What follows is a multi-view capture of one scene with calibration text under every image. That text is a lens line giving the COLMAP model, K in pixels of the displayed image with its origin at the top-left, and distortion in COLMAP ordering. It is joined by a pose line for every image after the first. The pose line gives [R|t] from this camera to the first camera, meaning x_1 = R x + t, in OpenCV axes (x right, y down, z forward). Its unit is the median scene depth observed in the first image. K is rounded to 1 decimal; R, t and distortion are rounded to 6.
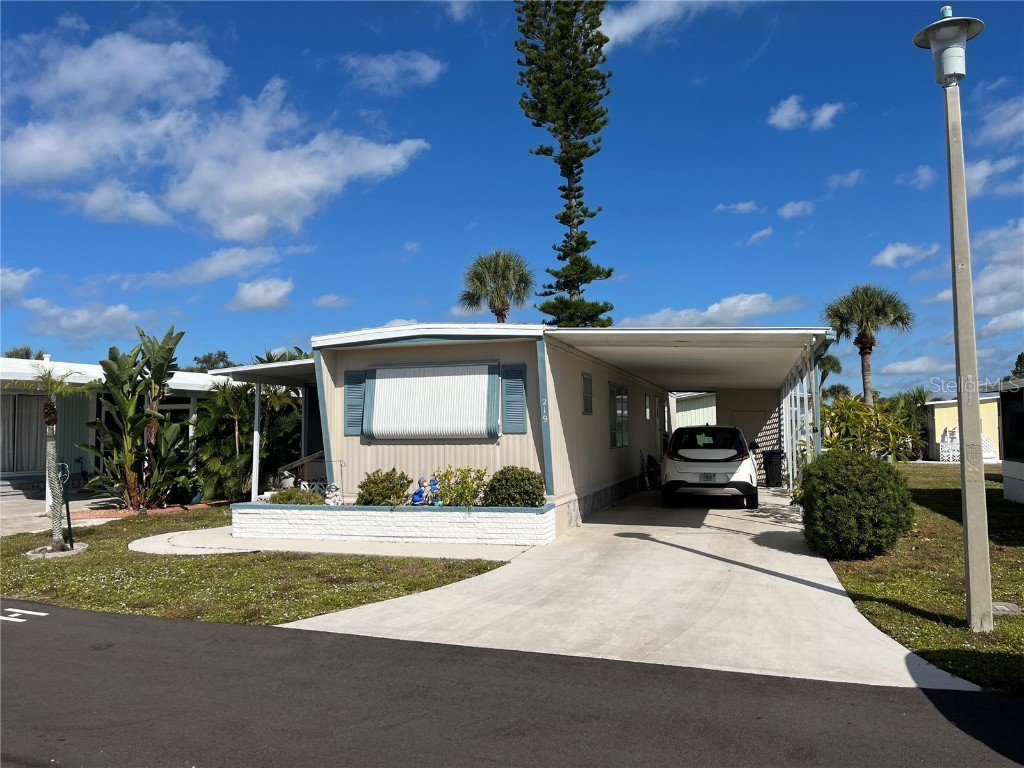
lens RADIAL K [[766.9, 0, 512.8], [0, 766.9, 383.8], [0, 0, 1]] dist [0.055774, -0.000161]
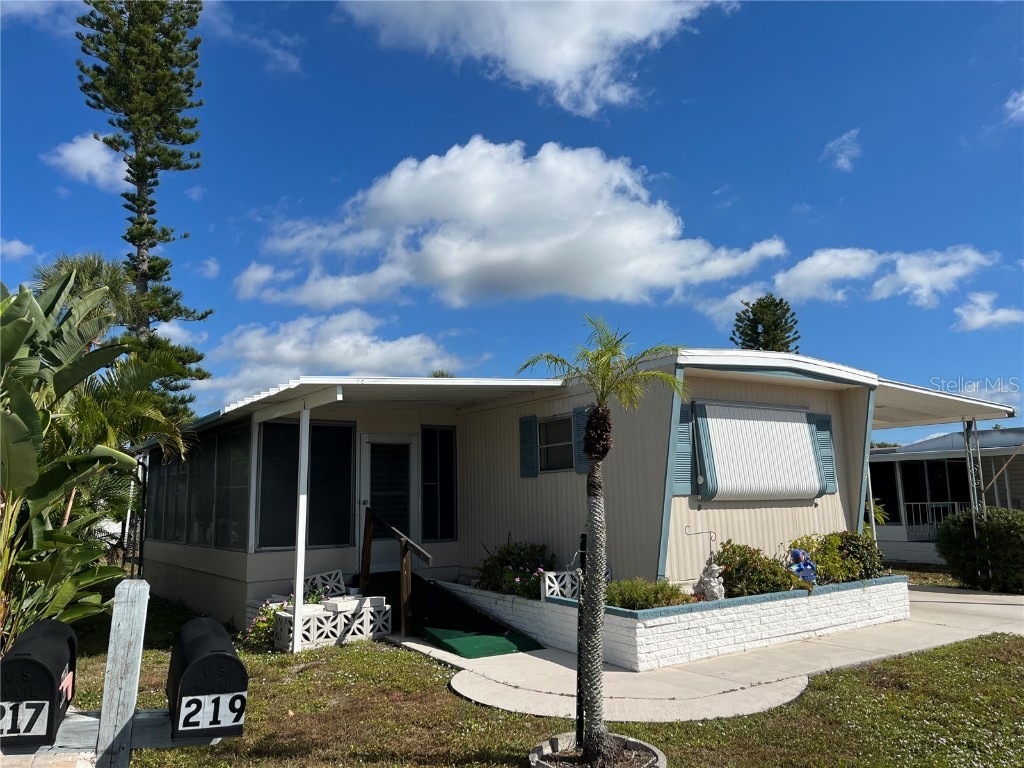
lens RADIAL K [[766.9, 0, 512.5], [0, 766.9, 381.6], [0, 0, 1]] dist [0.055774, -0.000161]
pose [[0.628335, 0.115478, 0.769324, -0.860626], [-0.030361, 0.991808, -0.124076, 0.055635], [-0.777350, 0.054604, 0.626694, 0.673088]]
